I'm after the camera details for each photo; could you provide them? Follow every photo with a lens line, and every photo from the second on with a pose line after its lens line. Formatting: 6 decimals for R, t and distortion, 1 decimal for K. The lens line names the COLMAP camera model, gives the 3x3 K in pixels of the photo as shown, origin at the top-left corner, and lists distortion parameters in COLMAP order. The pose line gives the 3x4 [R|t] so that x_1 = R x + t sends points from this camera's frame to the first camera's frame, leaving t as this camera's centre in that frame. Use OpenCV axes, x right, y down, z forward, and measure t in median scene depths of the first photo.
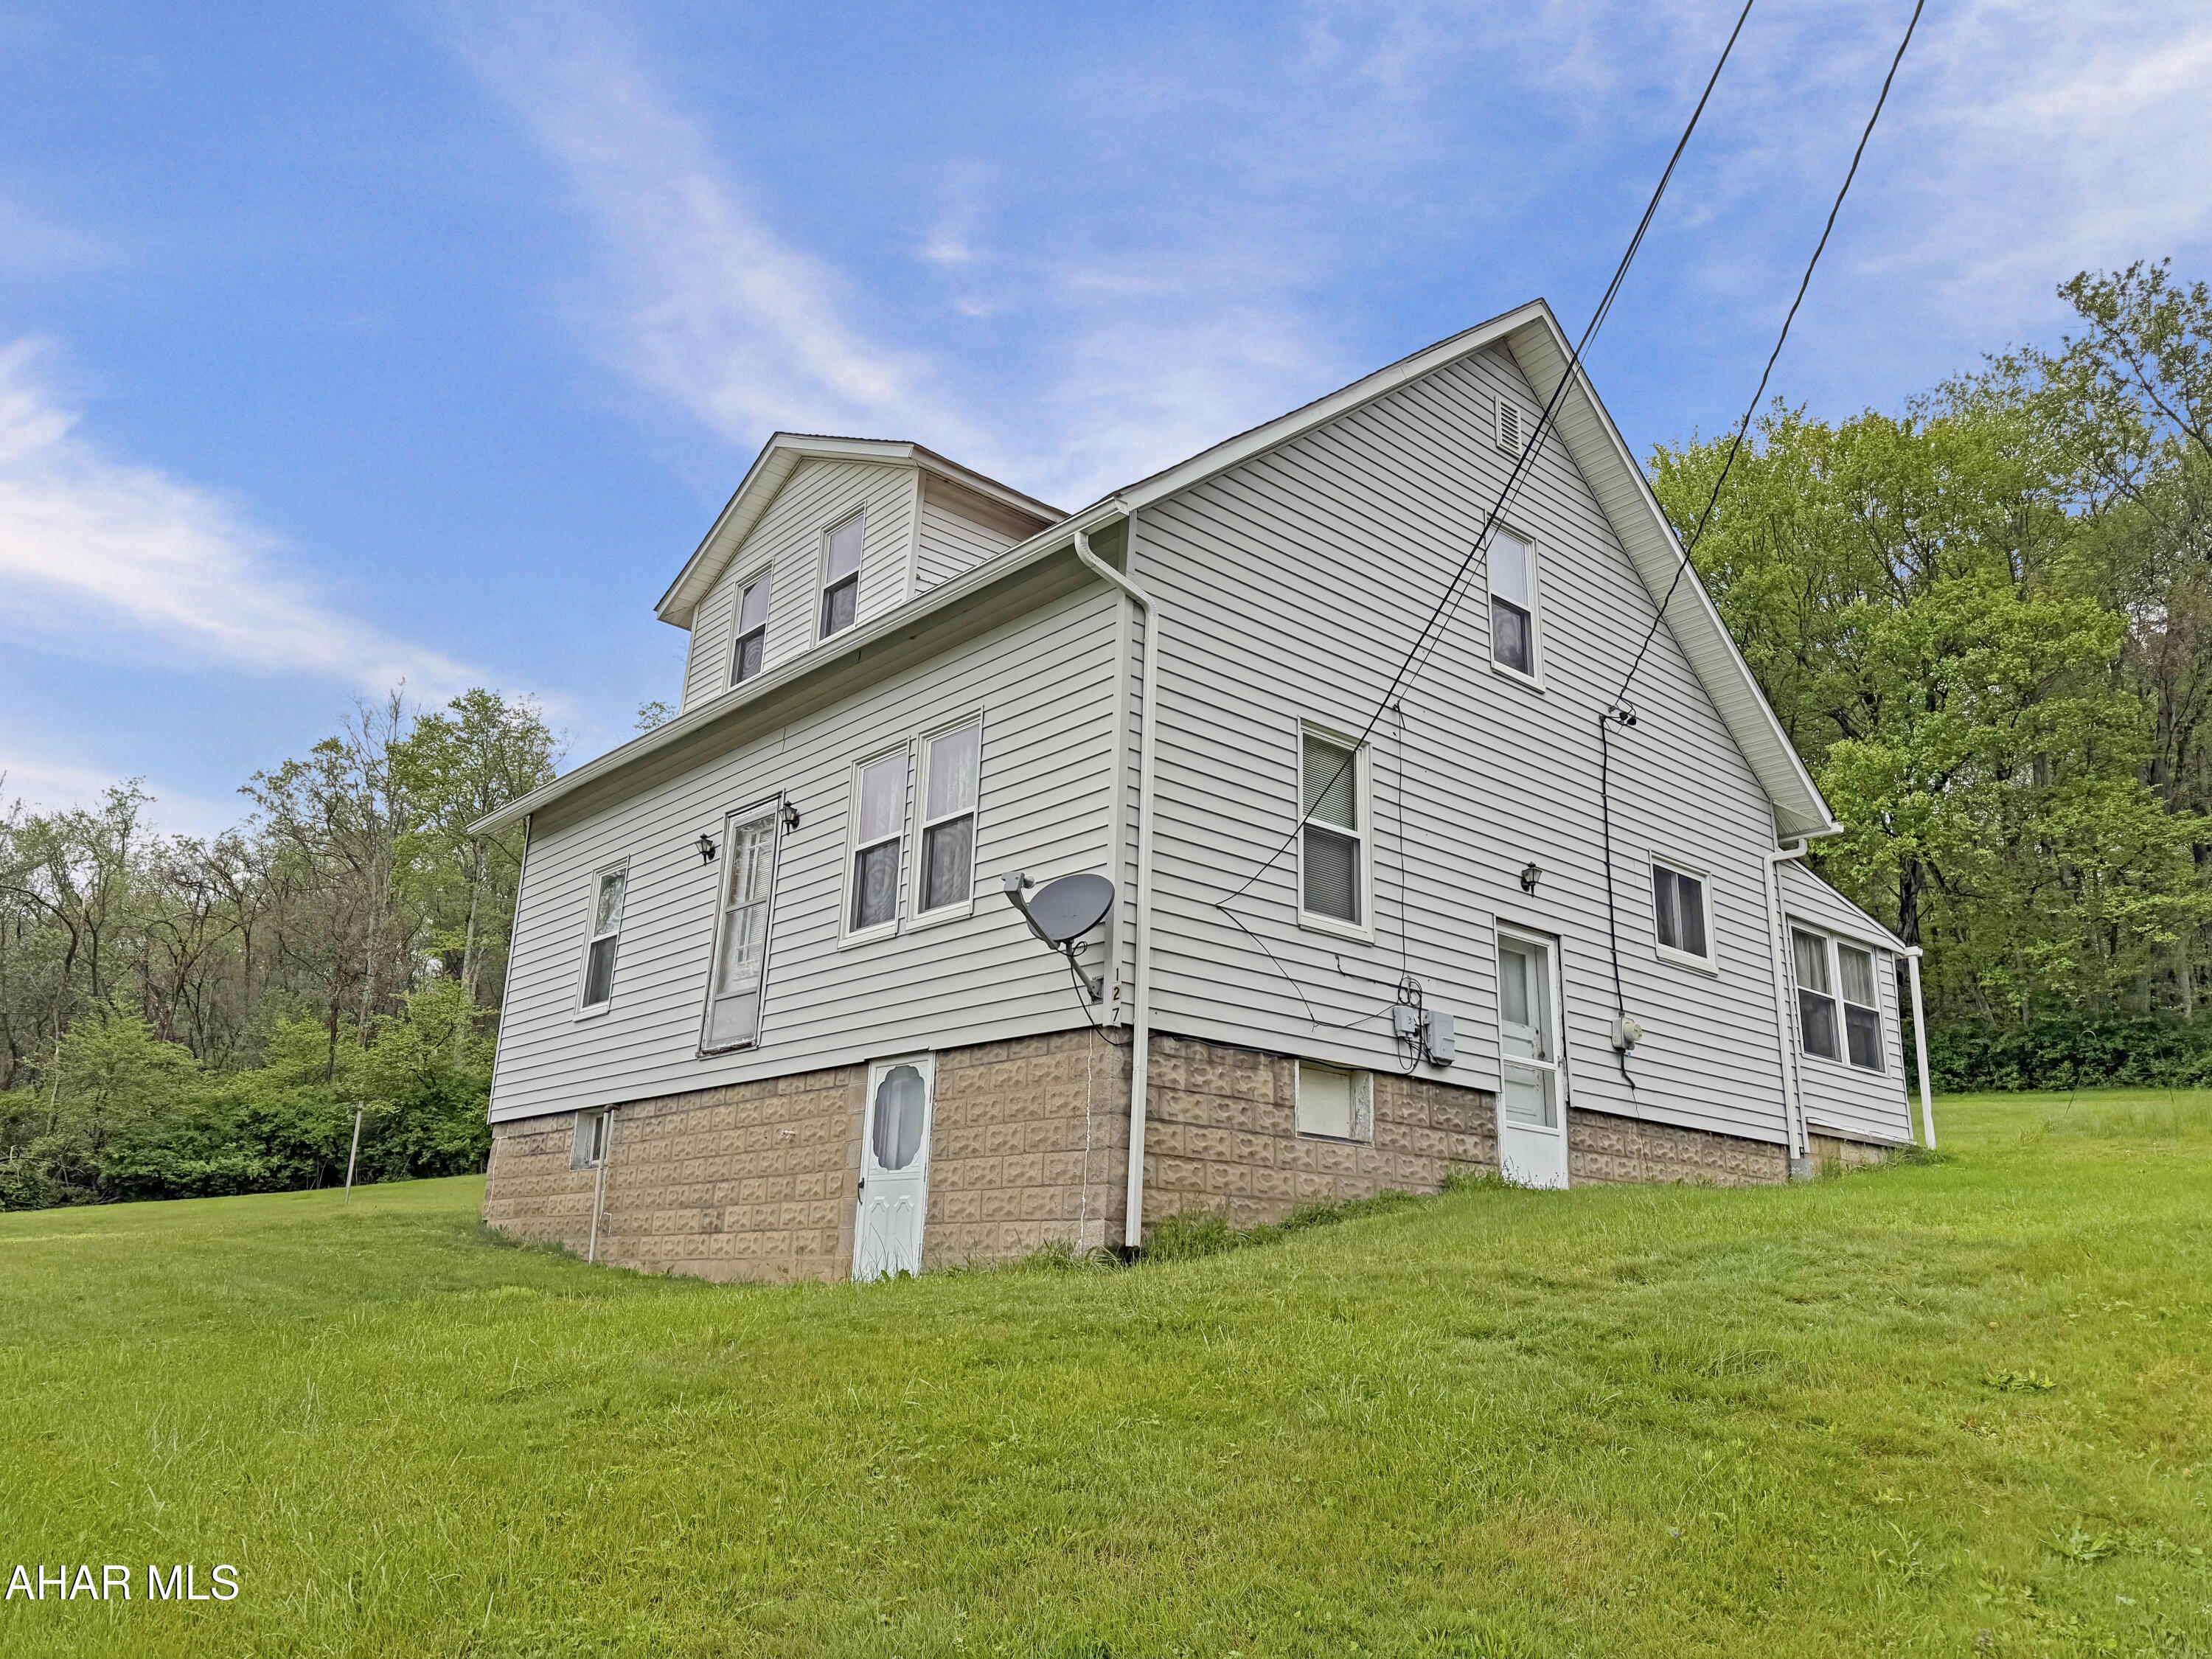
lens RADIAL K [[1529.7, 0, 1107.8], [0, 1529.7, 821.7], [0, 0, 1]] dist [0.067161, -0.081697]
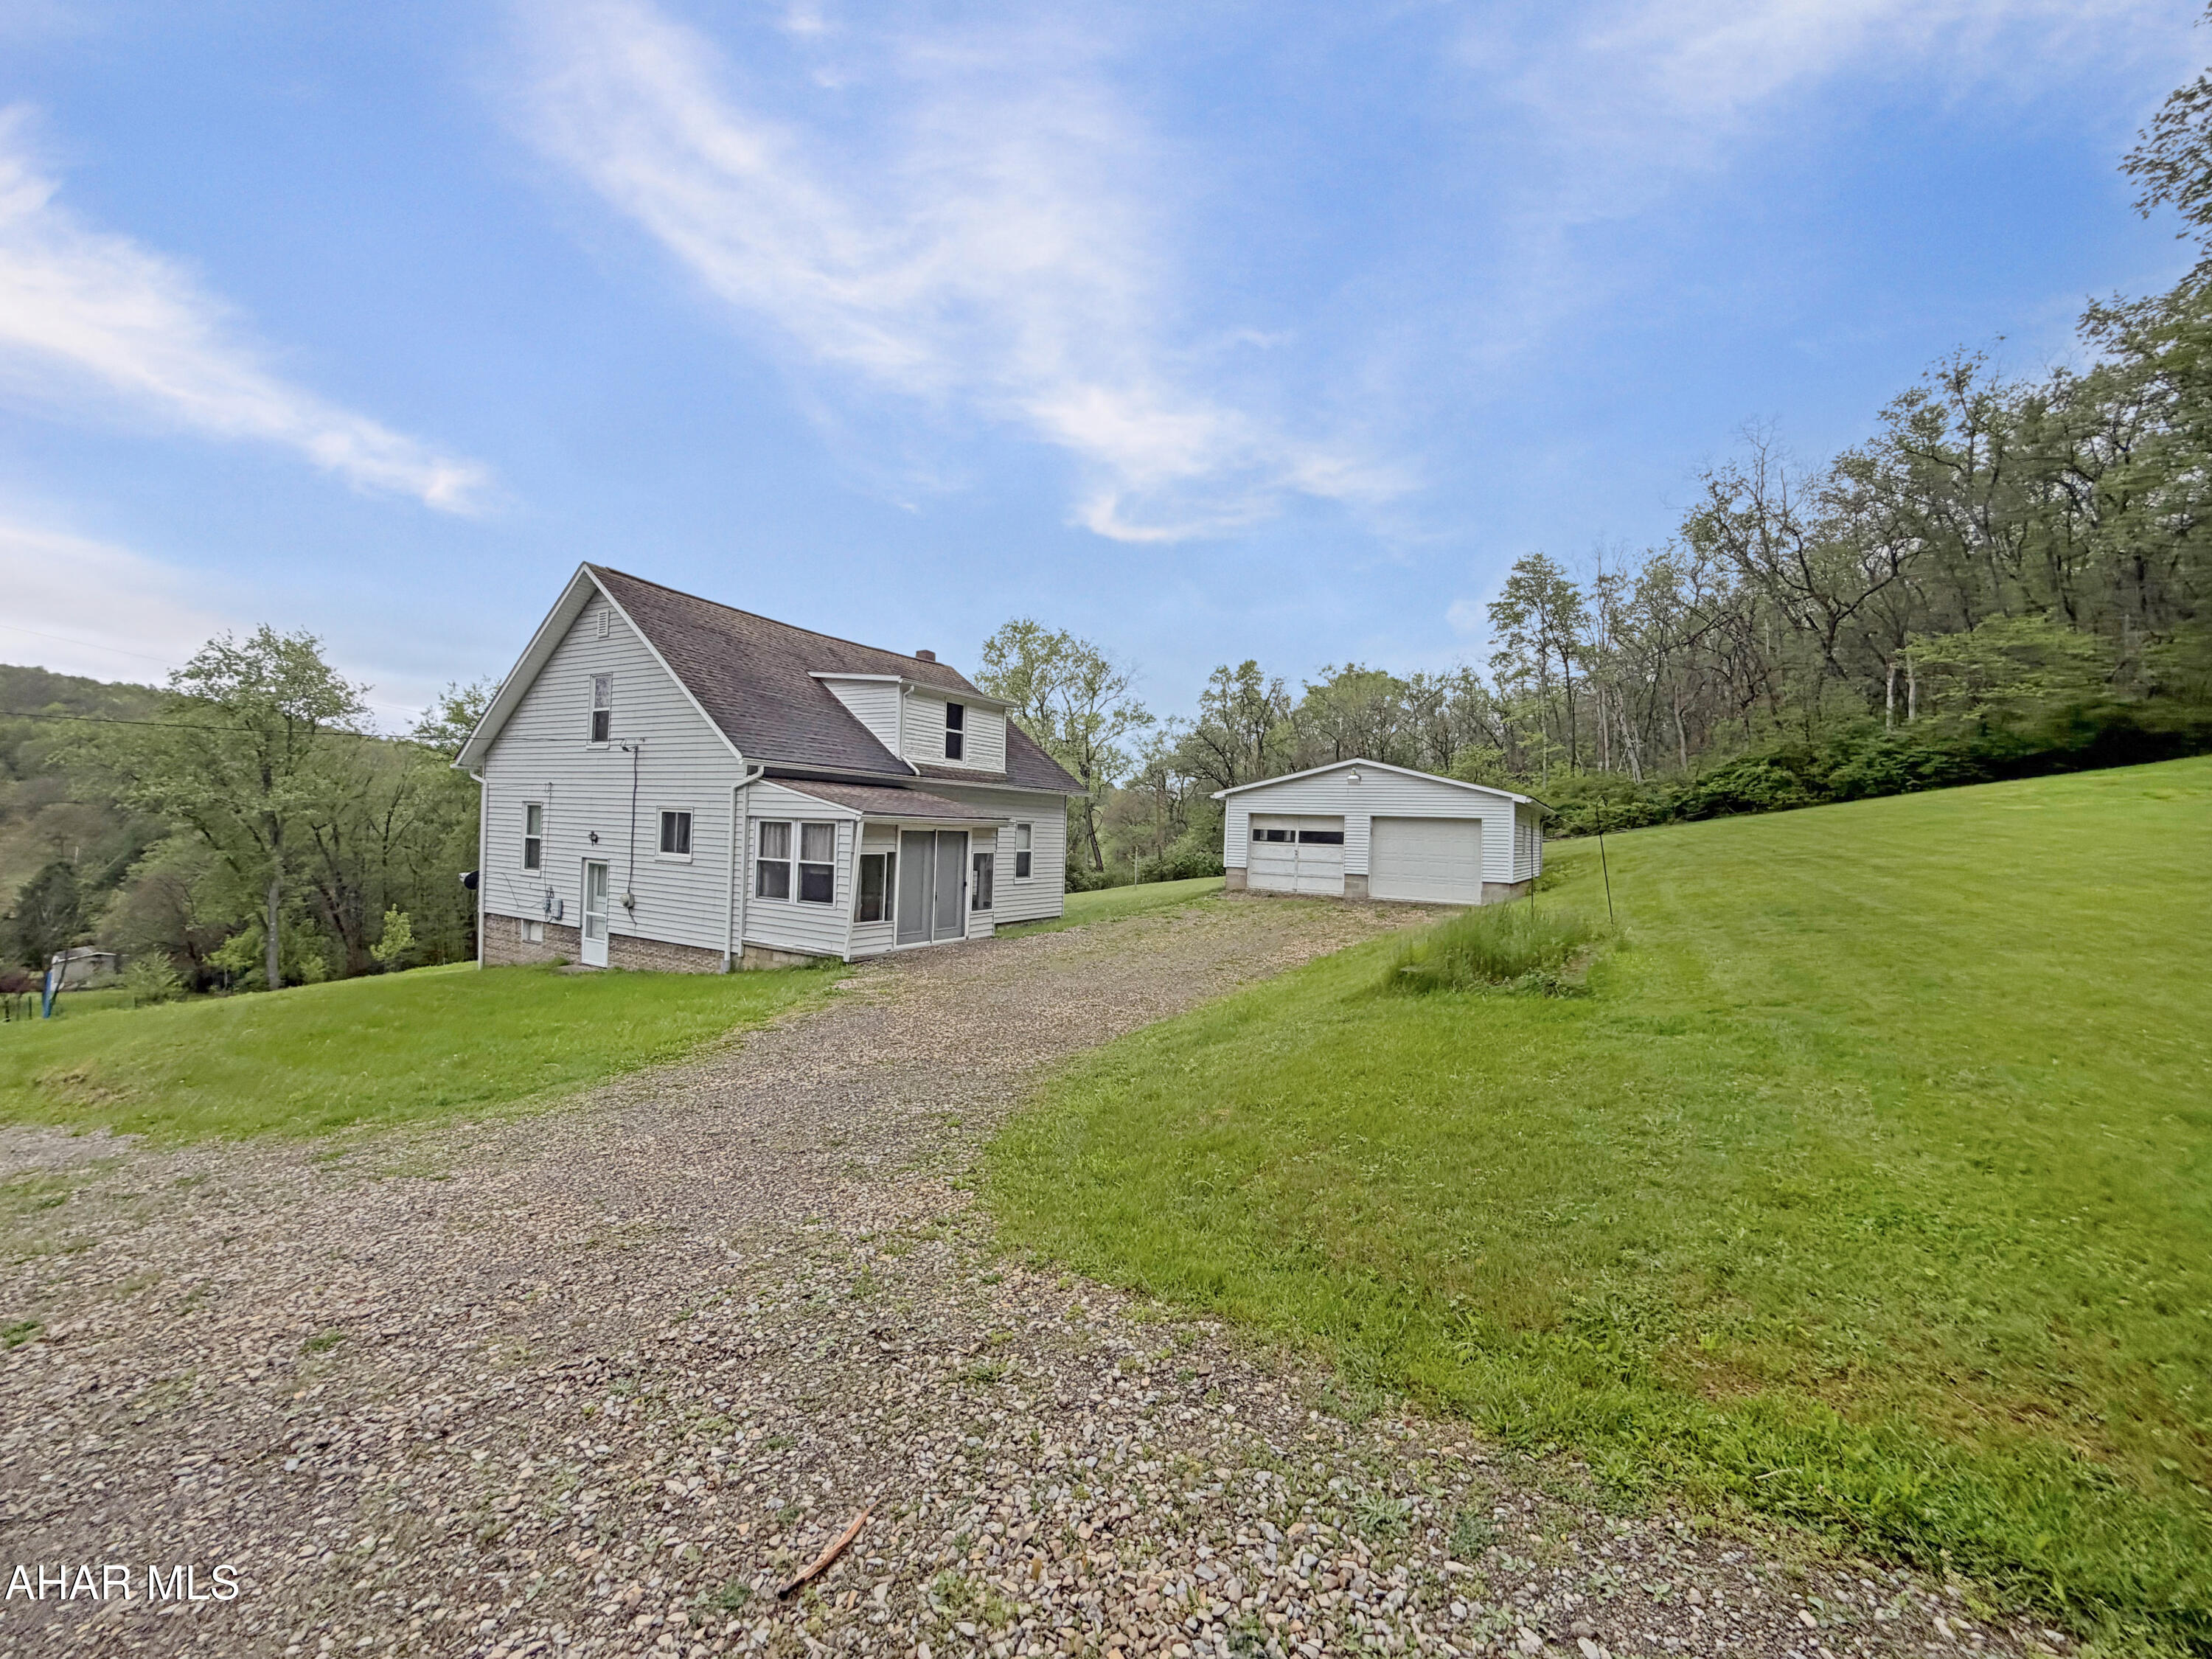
lens RADIAL K [[871.3, 0, 1105.7], [0, 871.3, 835.3], [0, 0, 1]] dist [-0.002496, 0.000316]
pose [[0.316731, -0.013935, -0.948413, 1.550425], [0.248548, 0.966173, 0.068808, 0.117040], [0.915372, -0.257520, 0.309480, 1.124472]]
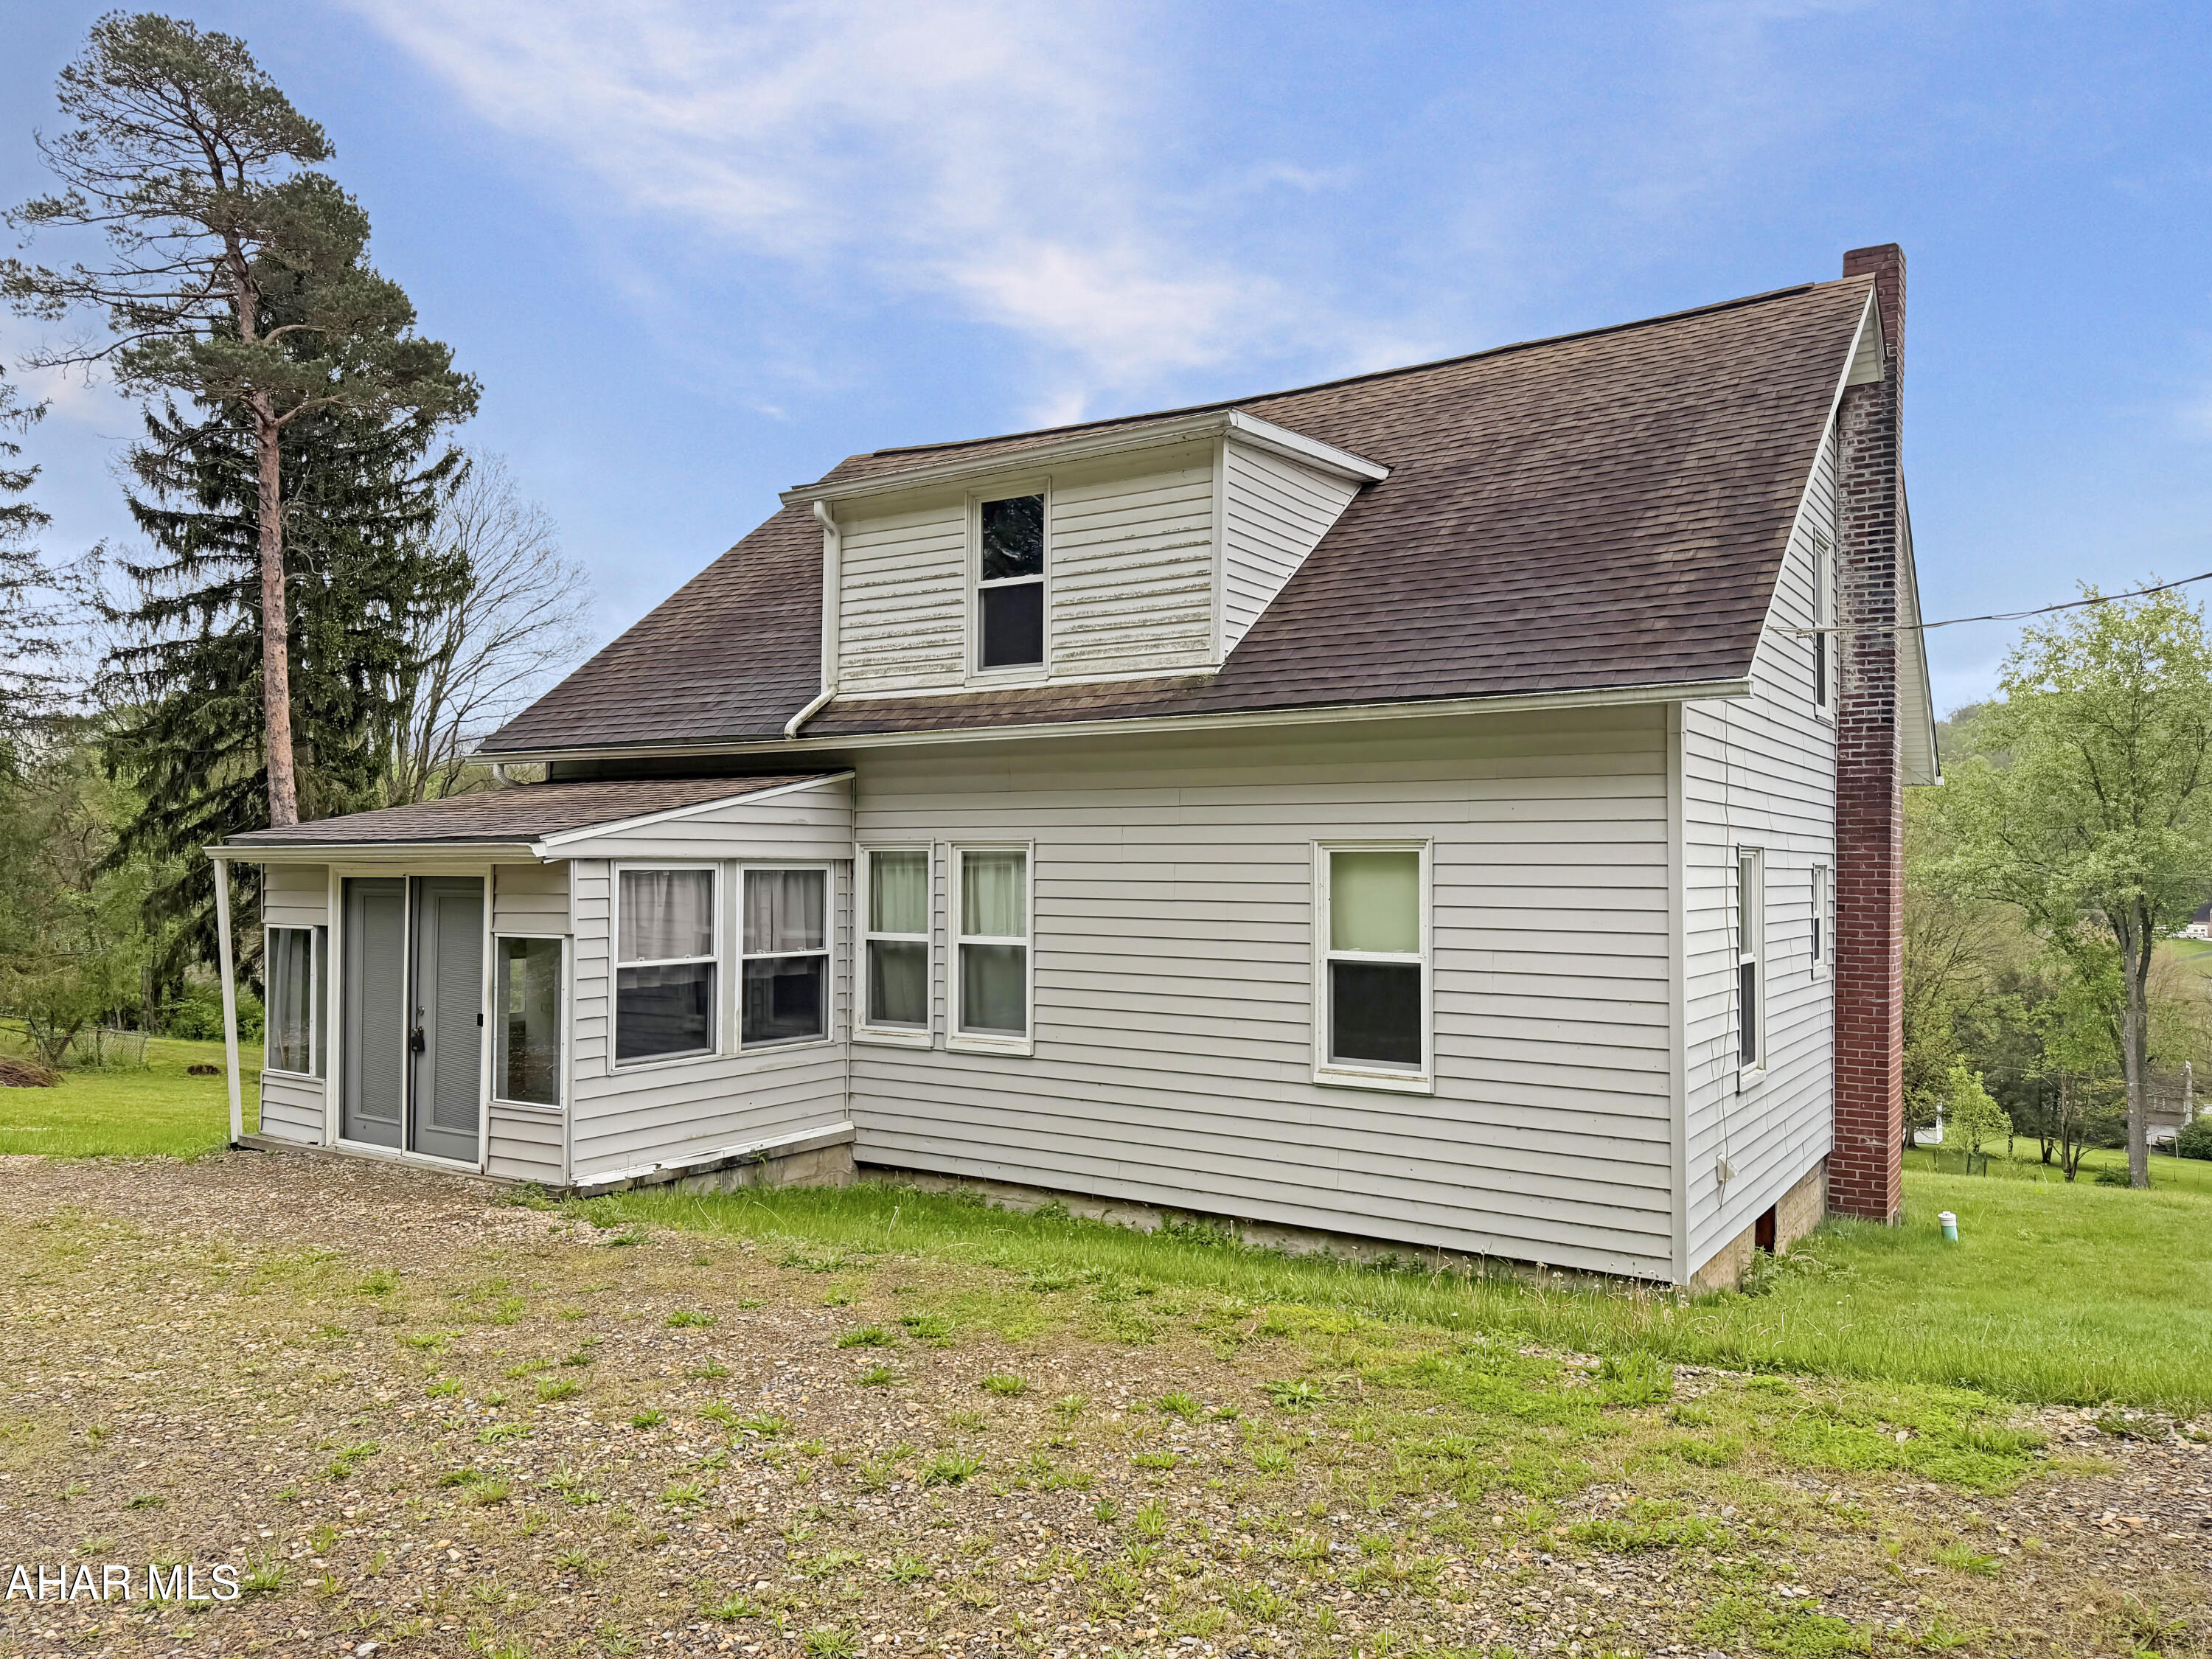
lens RADIAL K [[1529.7, 0, 1101.6], [0, 1529.7, 816.8], [0, 0, 1]] dist [0.067161, -0.081697]
pose [[-0.960163, -0.044490, -0.275876, 0.410189], [0.046273, 0.948301, -0.313982, 0.350483], [0.275583, -0.314239, -0.908465, 2.022174]]
